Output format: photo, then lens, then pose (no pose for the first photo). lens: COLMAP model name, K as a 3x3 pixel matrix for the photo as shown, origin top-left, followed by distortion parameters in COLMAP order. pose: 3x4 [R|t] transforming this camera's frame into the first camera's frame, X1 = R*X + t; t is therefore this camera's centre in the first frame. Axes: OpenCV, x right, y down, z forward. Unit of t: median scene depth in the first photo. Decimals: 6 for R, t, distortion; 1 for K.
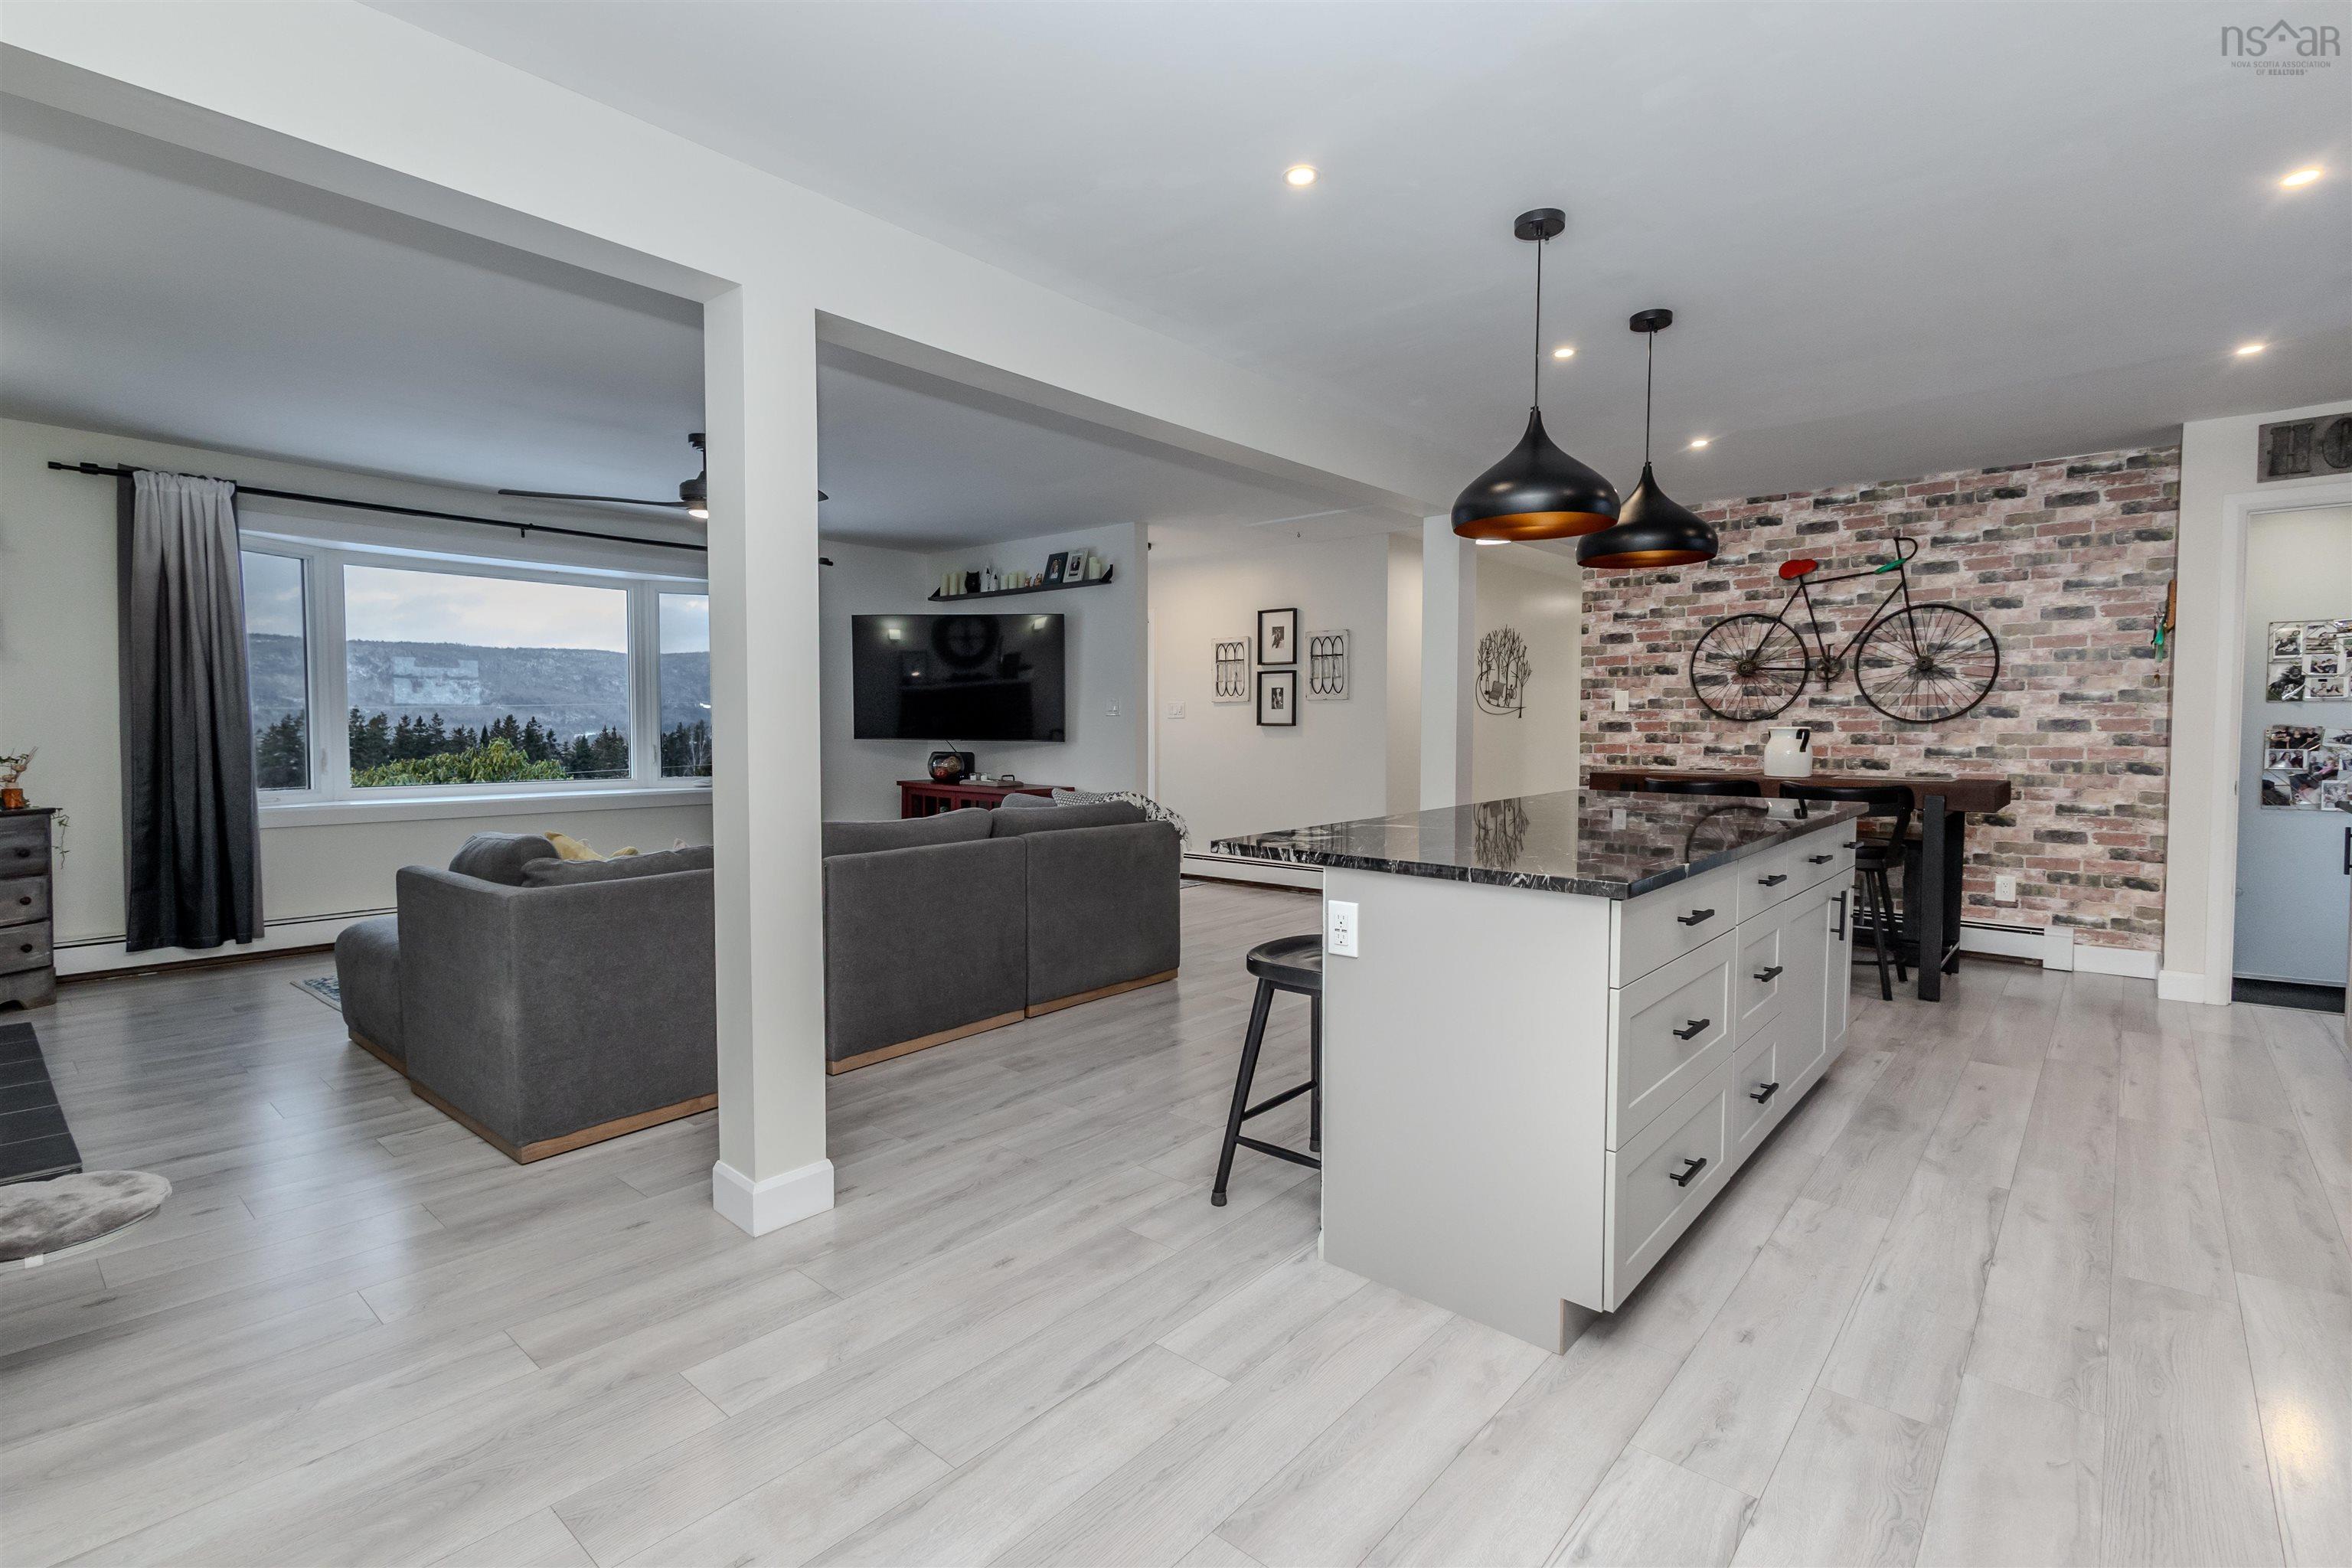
lens RADIAL K [[1089.1, 0, 1195.7], [0, 1089.1, 754.2], [0, 0, 1]] dist [0.002811, 0.000210]
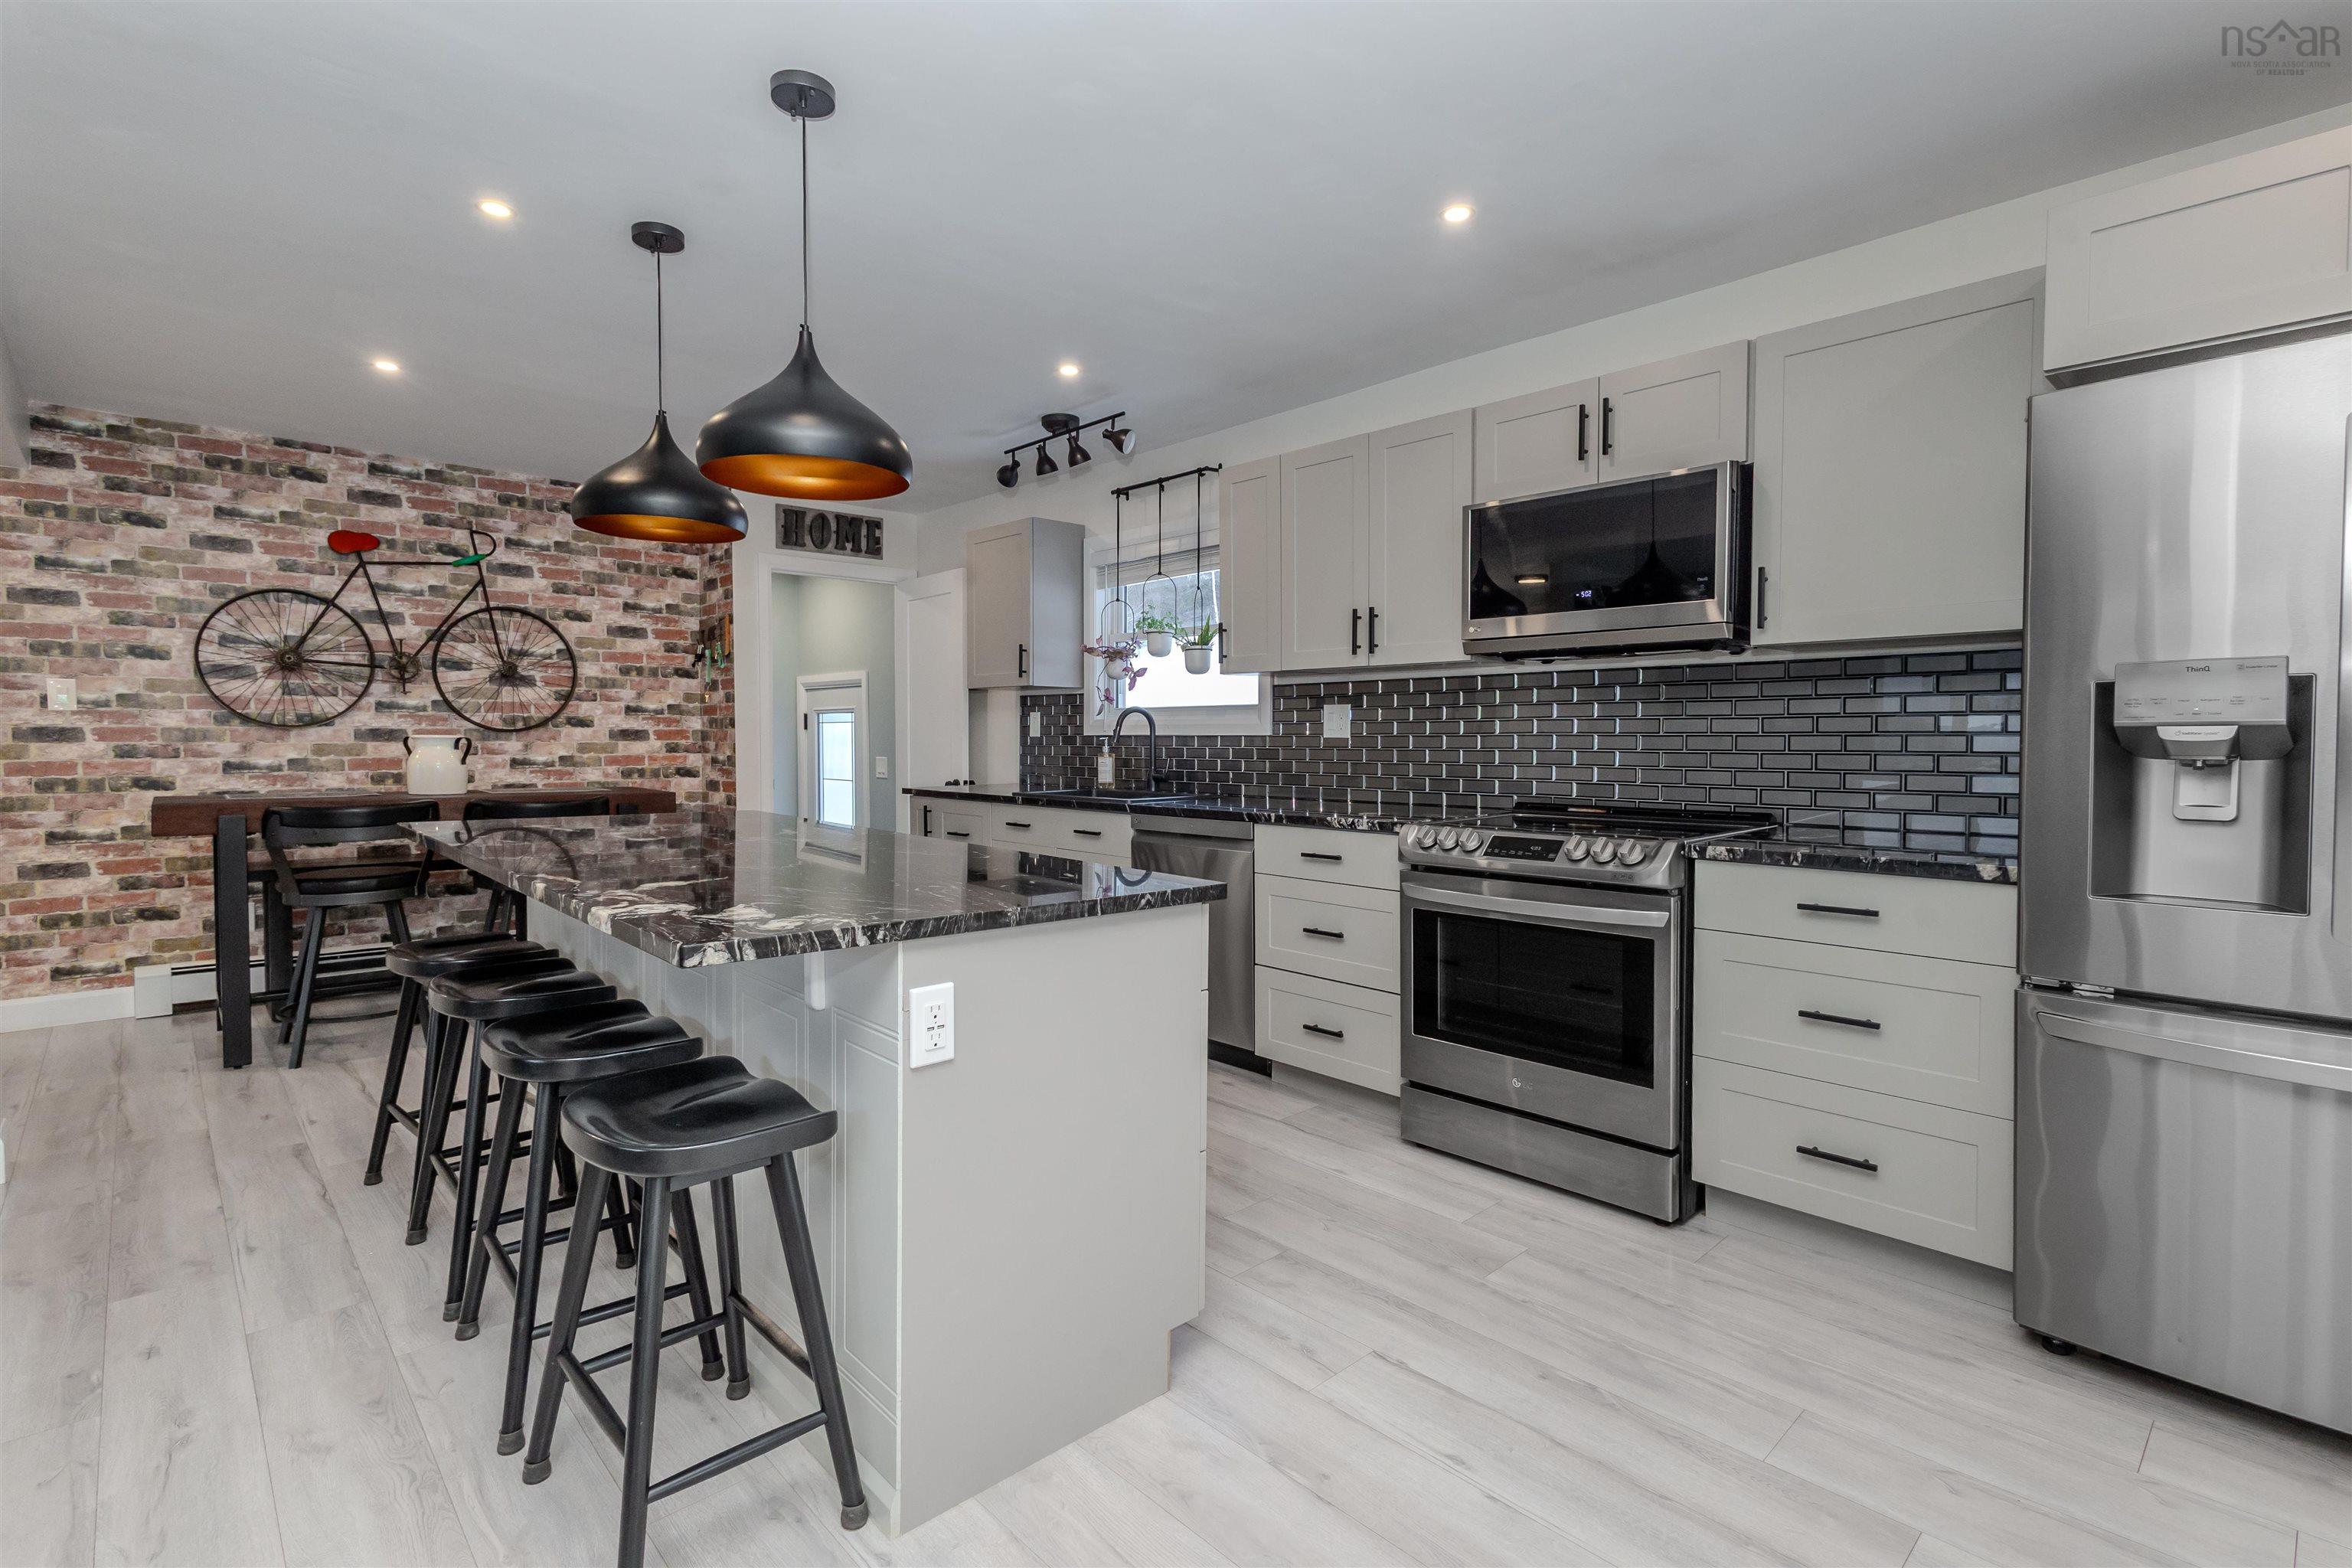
lens RADIAL K [[1089.1, 0, 1195.7], [0, 1089.1, 754.2], [0, 0, 1]] dist [0.002811, 0.000210]
pose [[0.098322, -0.012658, 0.995074, -0.210824], [0.023768, 0.999664, 0.010368, -0.004585], [-0.994871, 0.022632, 0.098590, 0.301536]]
